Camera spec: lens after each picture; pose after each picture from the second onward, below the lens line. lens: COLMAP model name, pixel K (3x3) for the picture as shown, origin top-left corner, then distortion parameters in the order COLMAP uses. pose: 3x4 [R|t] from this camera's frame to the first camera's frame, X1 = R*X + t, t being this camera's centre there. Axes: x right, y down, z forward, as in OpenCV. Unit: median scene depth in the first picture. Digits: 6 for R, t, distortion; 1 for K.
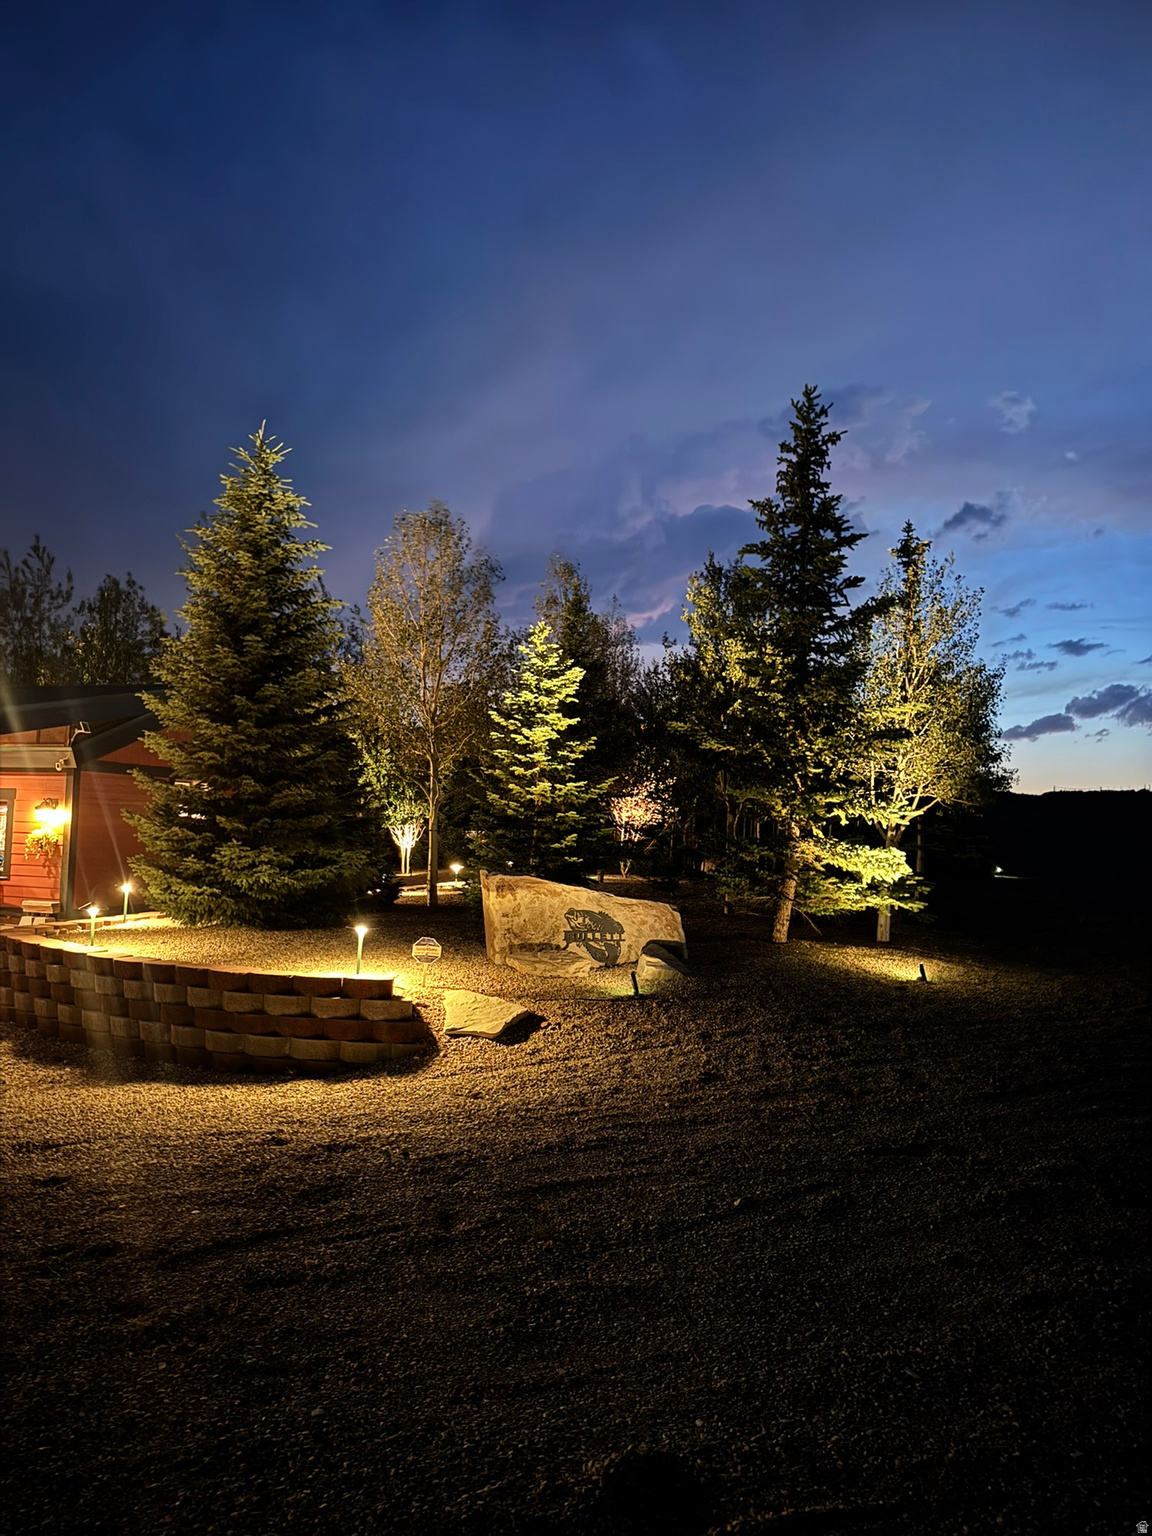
lens RADIAL K [[1053.9, 0, 576.0], [0, 1053.9, 768.0], [0, 0, 1]] dist [-0.000583, -0.003085]
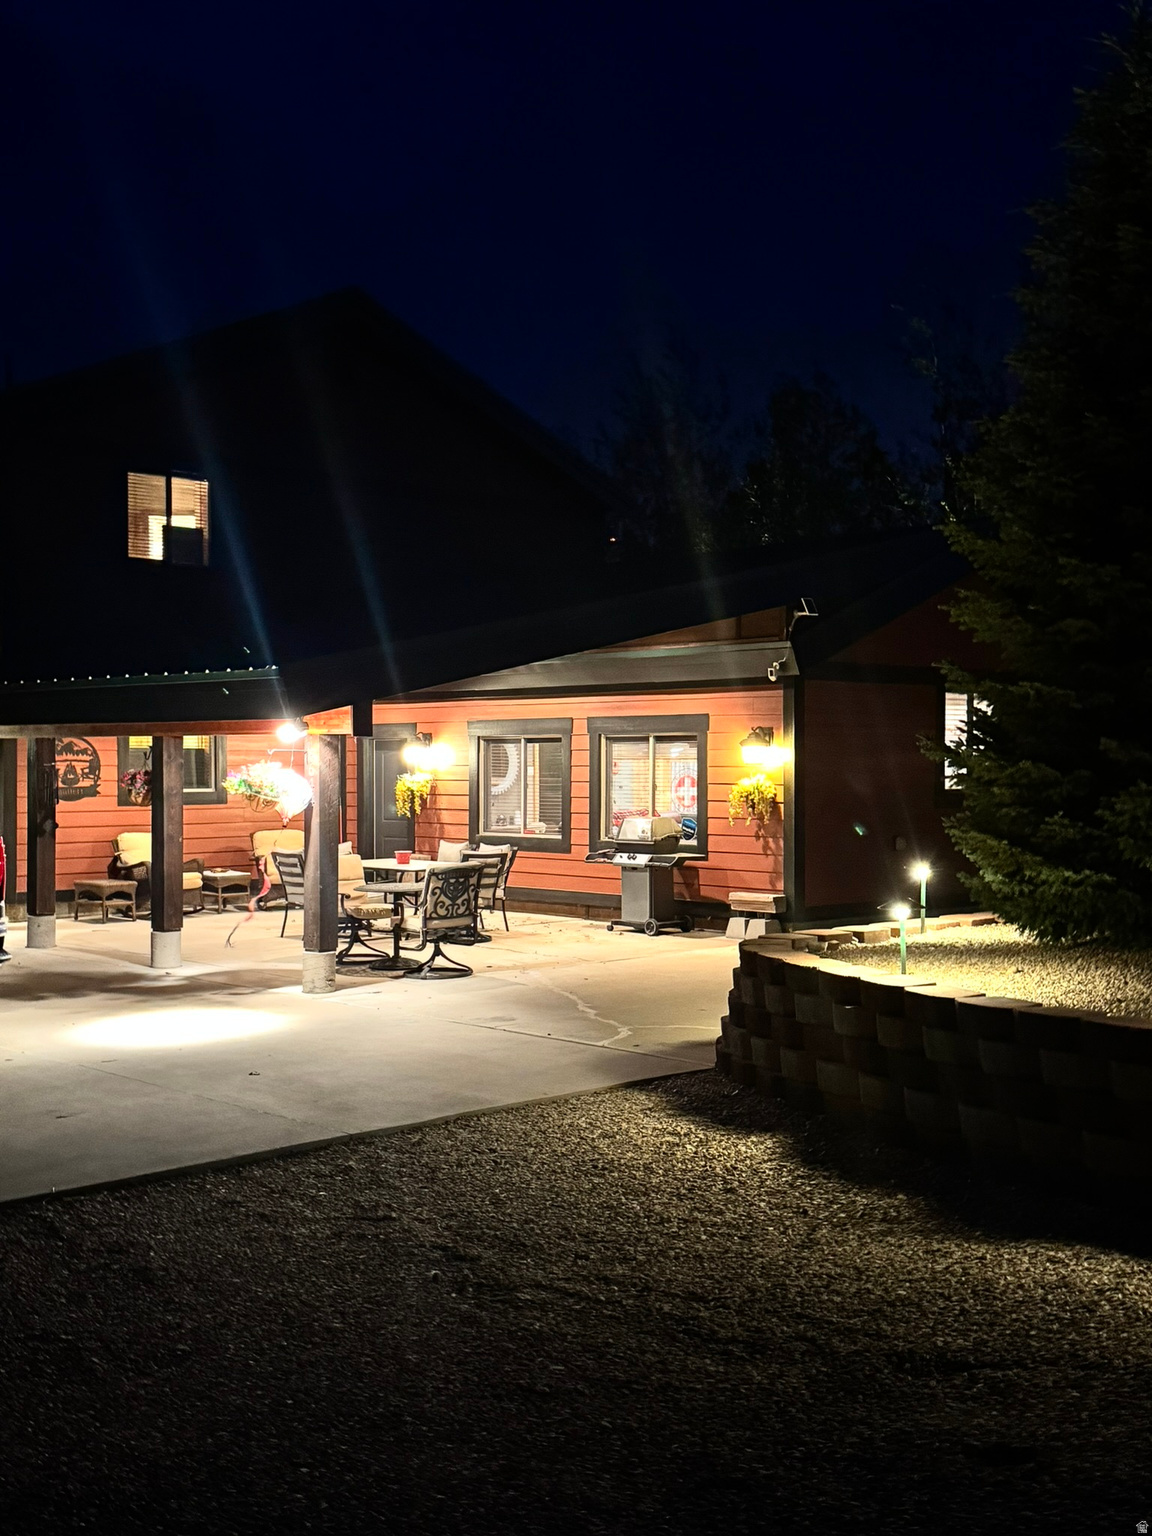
lens RADIAL K [[1821.2, 0, 603.4], [0, 1821.2, 767.0], [0, 0, 1]] dist [0.250890, -0.690529]
pose [[0.863096, -0.028782, -0.504219, -0.085438], [0.056738, 0.997580, 0.040175, 0.008174], [0.501842, -0.063283, 0.862641, 0.066530]]
